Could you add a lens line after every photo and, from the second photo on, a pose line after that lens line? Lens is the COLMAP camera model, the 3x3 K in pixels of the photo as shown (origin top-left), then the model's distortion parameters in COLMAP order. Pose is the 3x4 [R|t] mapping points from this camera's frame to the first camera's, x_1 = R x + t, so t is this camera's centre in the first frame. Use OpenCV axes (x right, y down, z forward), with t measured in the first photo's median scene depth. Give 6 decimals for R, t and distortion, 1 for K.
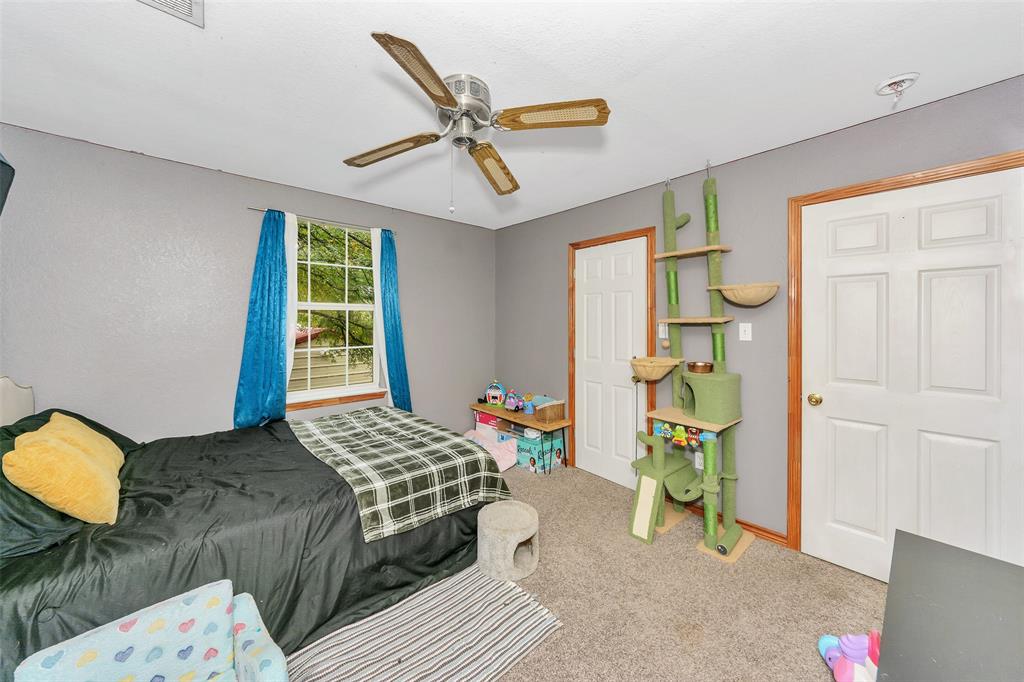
lens RADIAL K [[366.5, 0, 511.8], [0, 366.5, 319.5], [0, 0, 1]] dist [-0.001188, -0.000032]
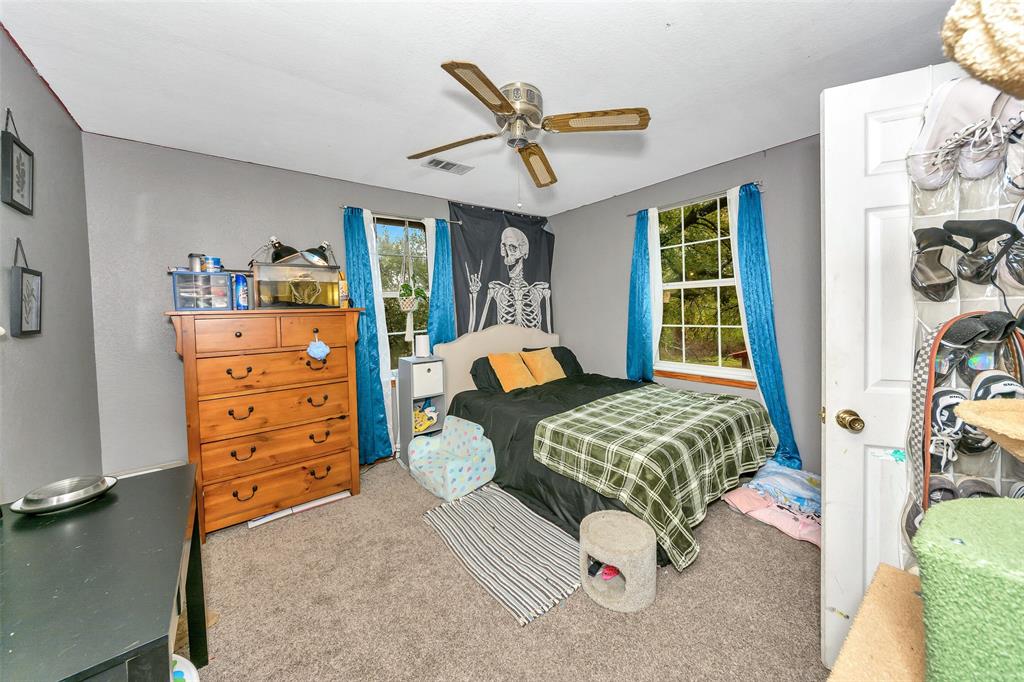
lens RADIAL K [[366.5, 0, 511.8], [0, 366.5, 319.5], [0, 0, 1]] dist [-0.001188, -0.000032]
pose [[-0.067355, 0.027661, -0.997346, 0.814400], [0.033782, 0.999106, 0.025428, 0.027245], [0.997157, -0.031980, -0.068229, 0.829680]]
